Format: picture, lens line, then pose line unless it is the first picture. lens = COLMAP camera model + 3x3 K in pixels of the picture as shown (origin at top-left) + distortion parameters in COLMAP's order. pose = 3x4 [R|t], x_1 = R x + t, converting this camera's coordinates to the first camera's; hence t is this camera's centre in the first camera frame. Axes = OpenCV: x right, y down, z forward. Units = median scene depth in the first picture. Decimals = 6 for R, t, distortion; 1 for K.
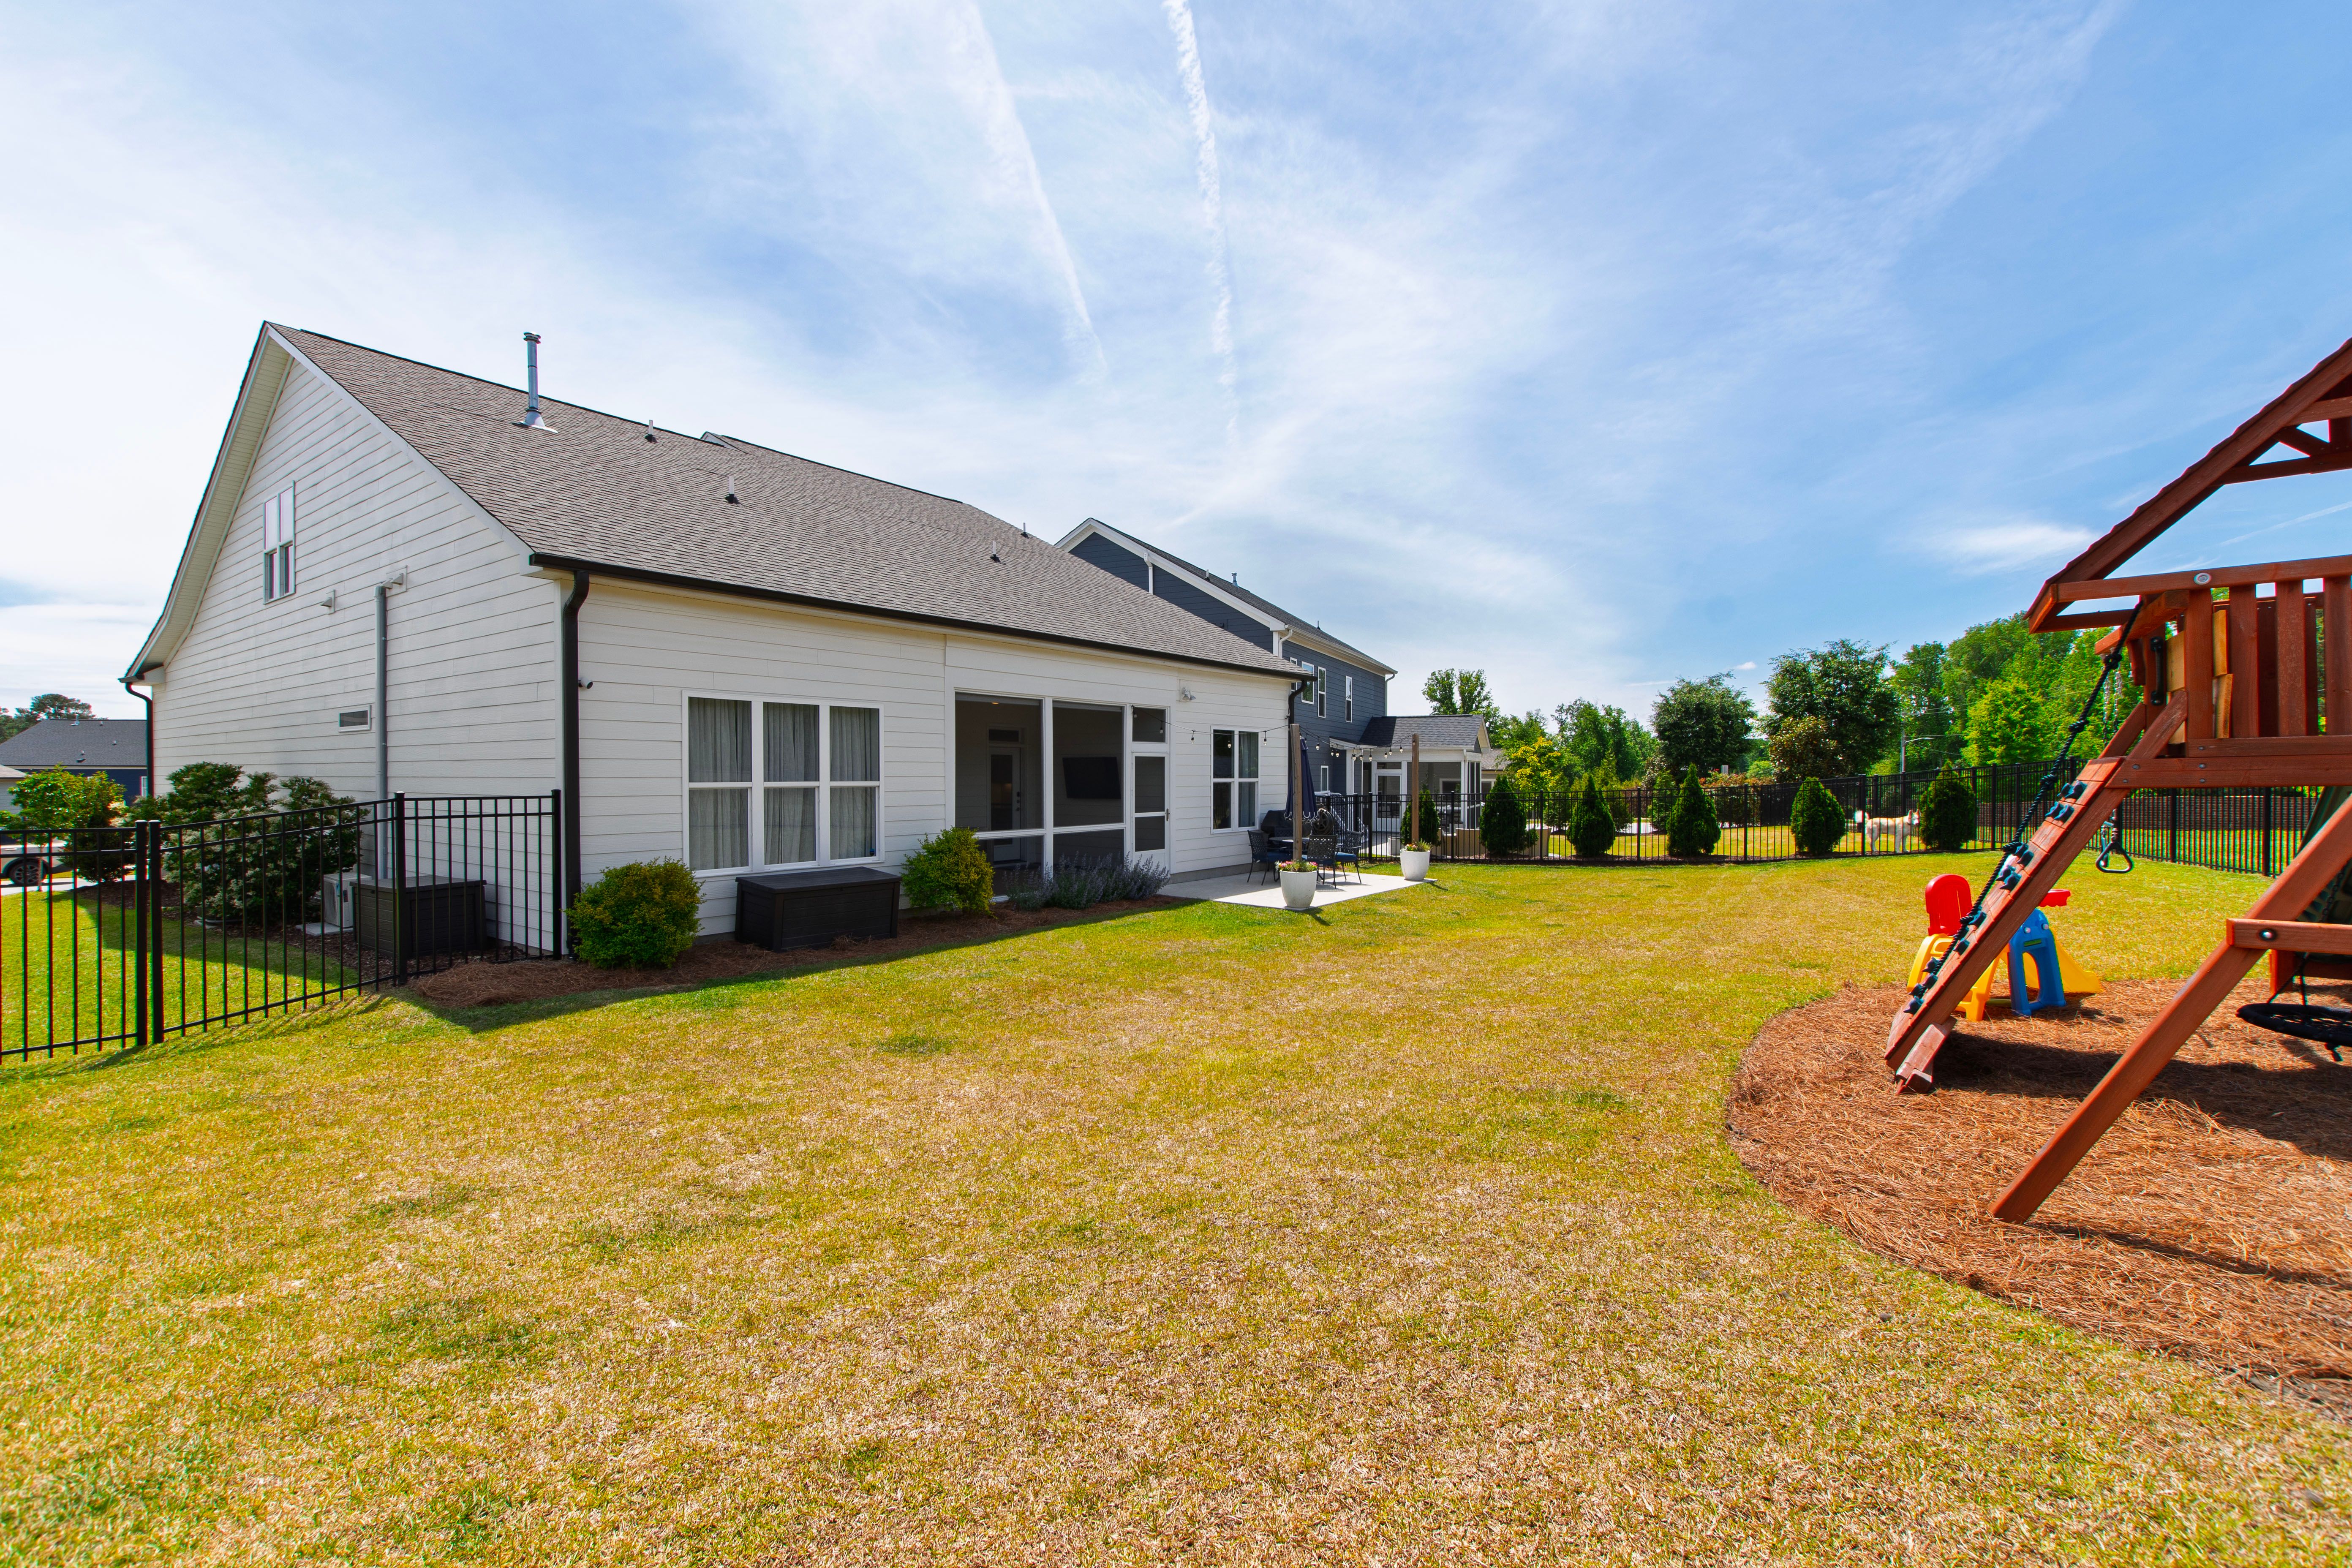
lens RADIAL K [[1065.0, 0, 1176.0], [0, 1065.0, 784.0], [0, 0, 1]] dist [0.000614, 0.000160]
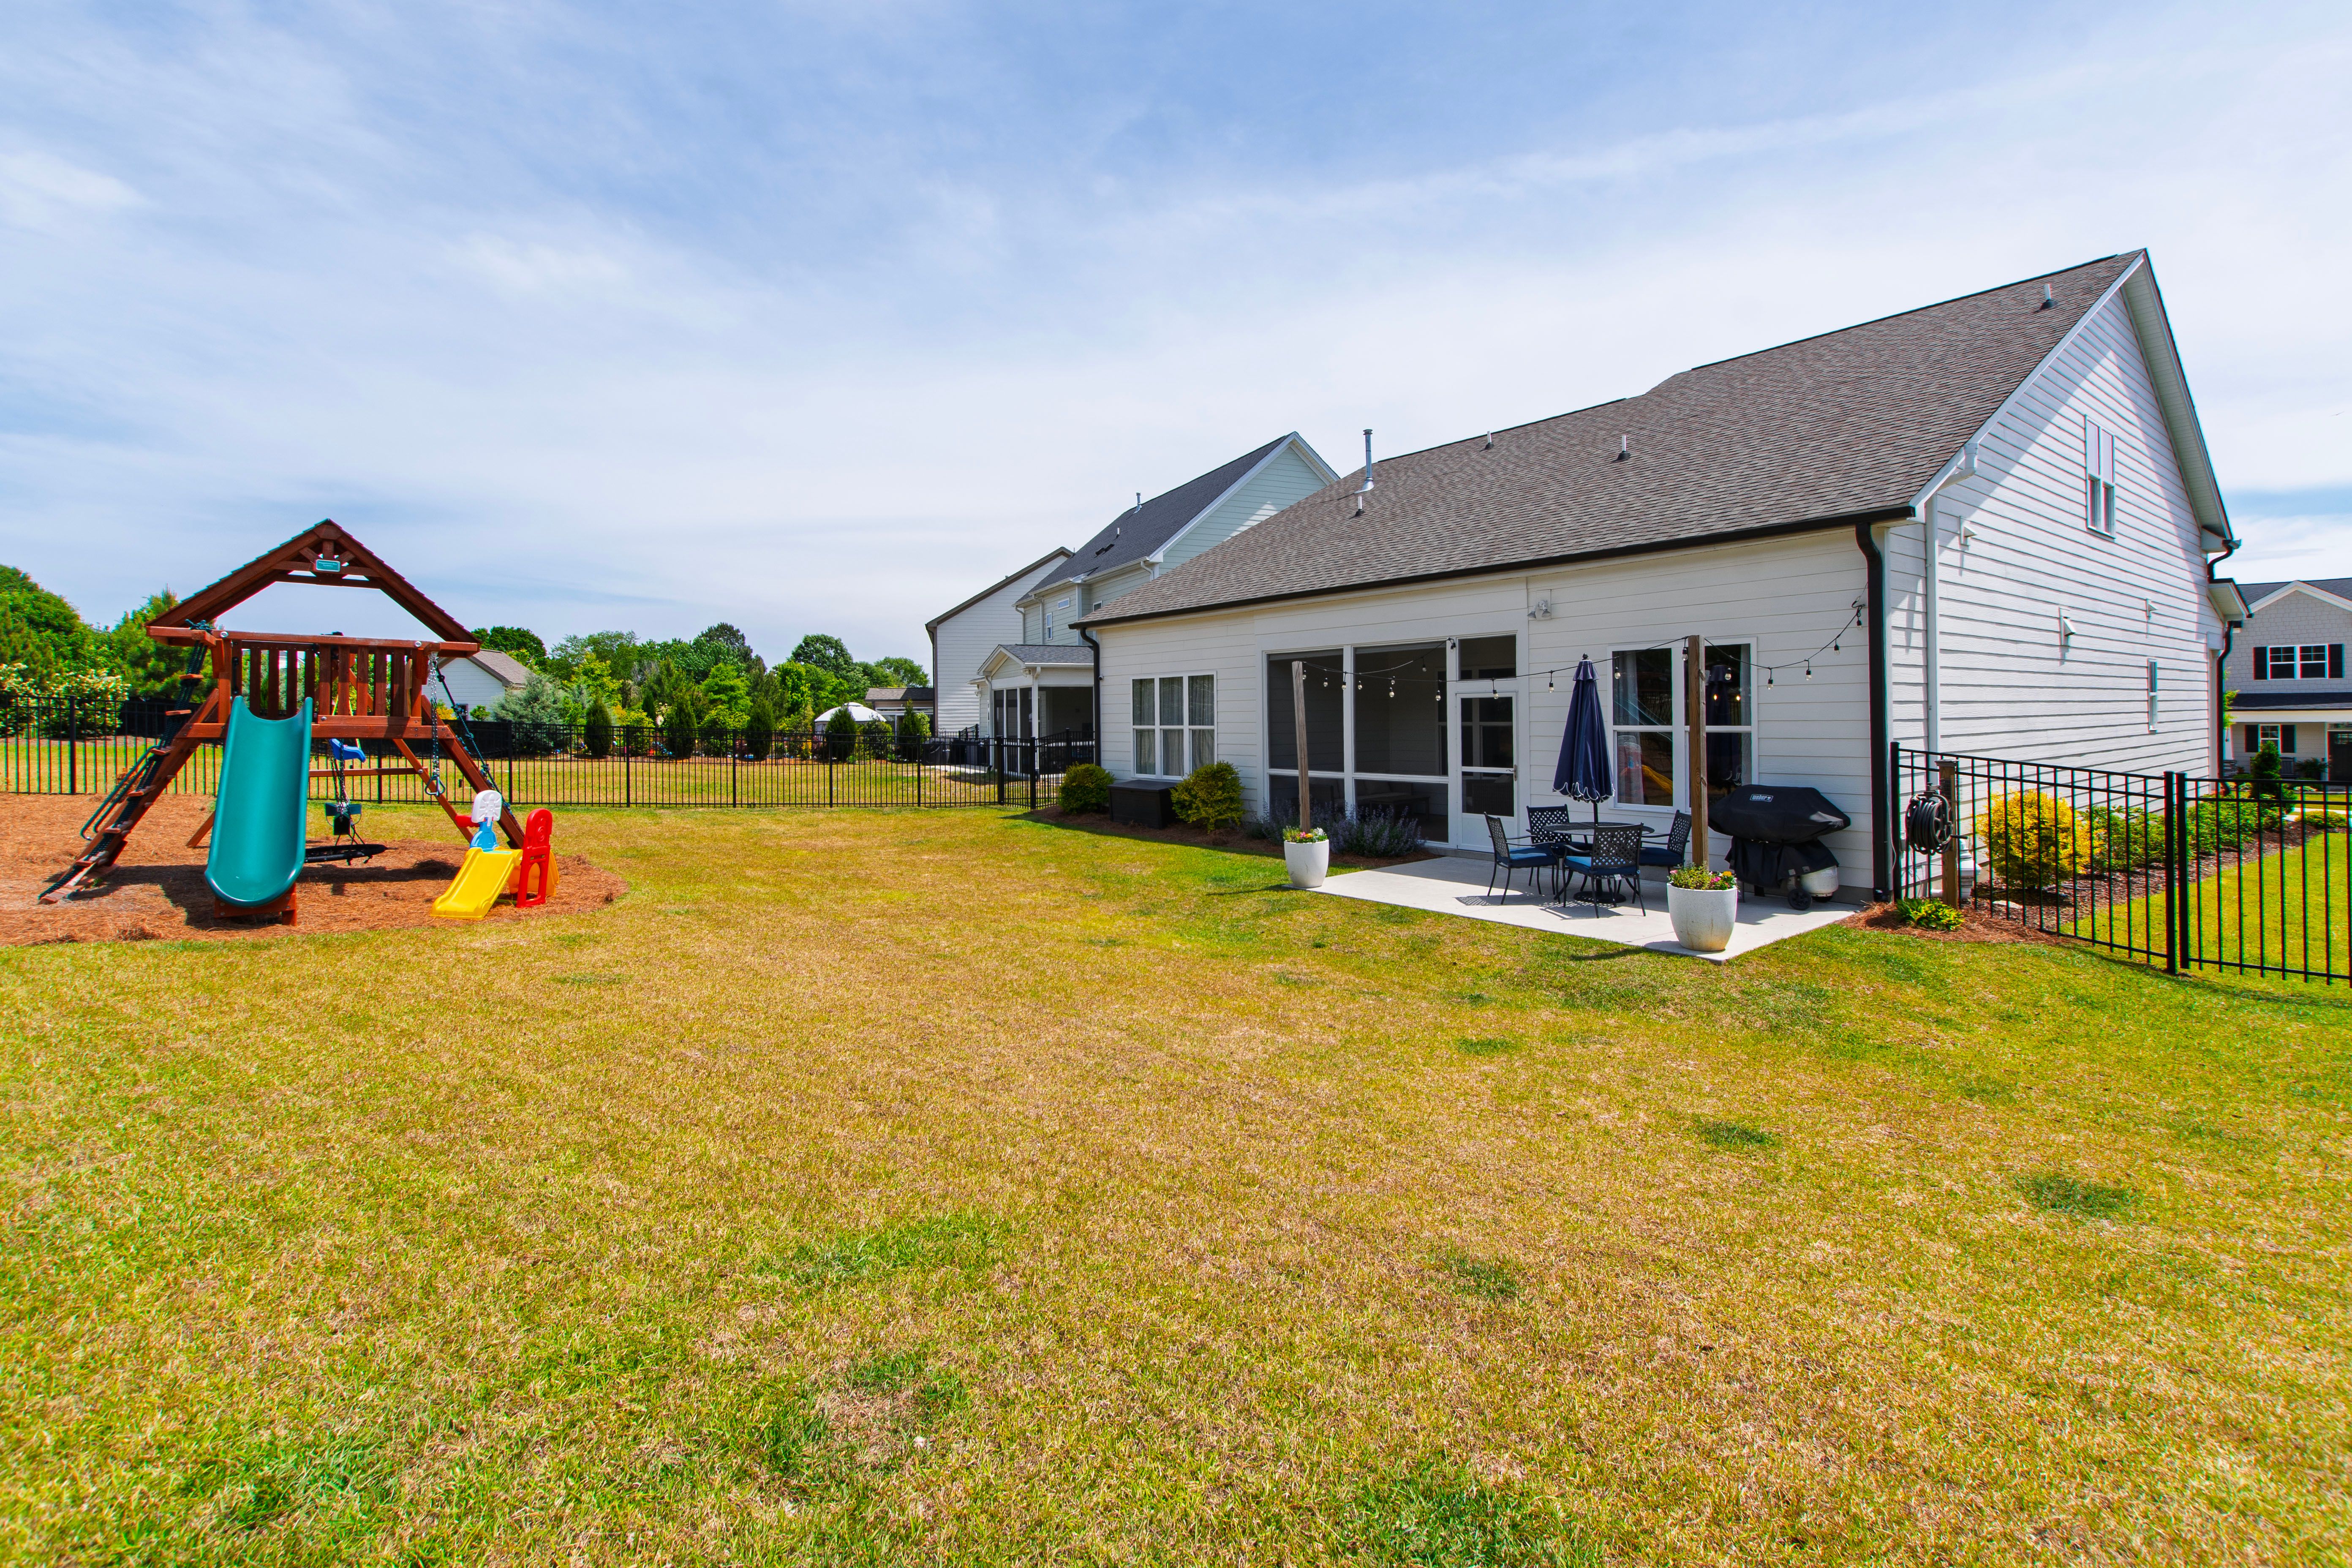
lens RADIAL K [[1029.4, 0, 1182.7], [0, 1029.4, 710.9], [0, 0, 1]] dist [-0.000568, -0.000091]
pose [[-0.259240, -0.003711, -0.965806, 0.849444], [0.000770, 0.999992, -0.004049, -0.013697], [0.965813, -0.001793, -0.259235, 1.061798]]
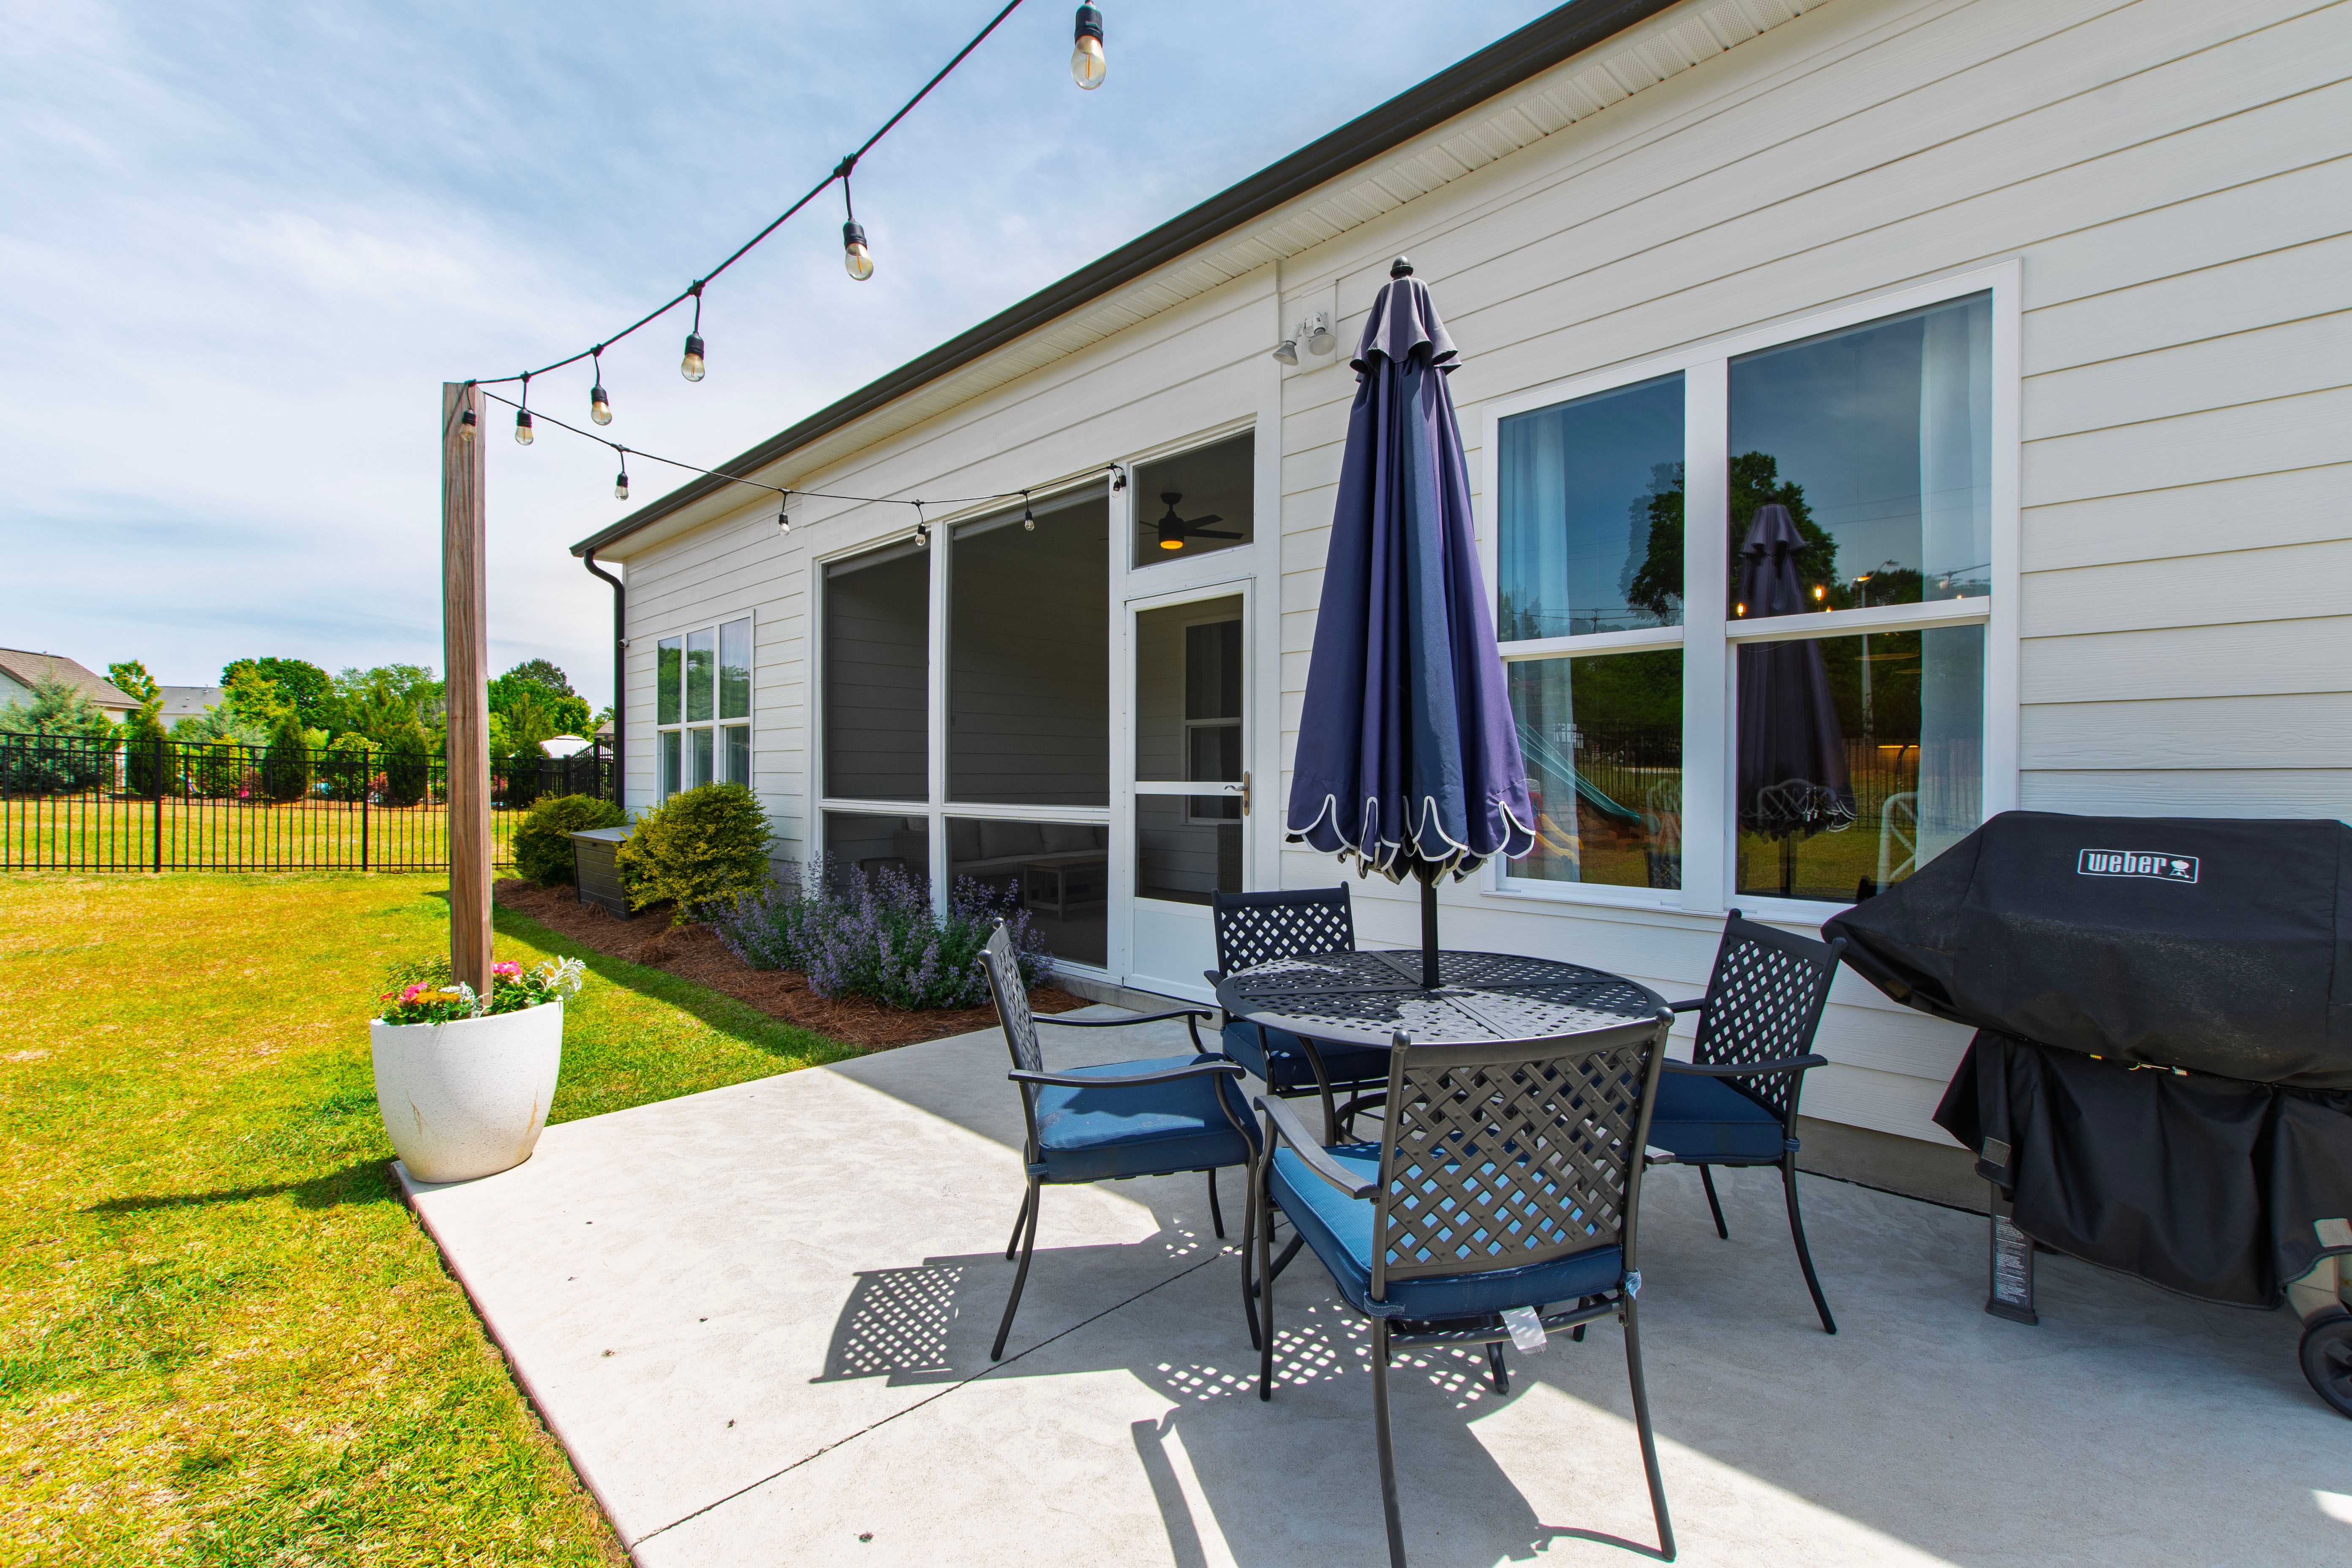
lens RADIAL K [[1065.0, 0, 1176.0], [0, 1065.0, 784.0], [0, 0, 1]] dist [0.000614, 0.000160]
pose [[-0.167930, 0.006052, -0.985780, 0.309734], [-0.012837, 0.999883, 0.008326, 0.026770], [0.985715, 0.014053, -0.167833, 1.137257]]
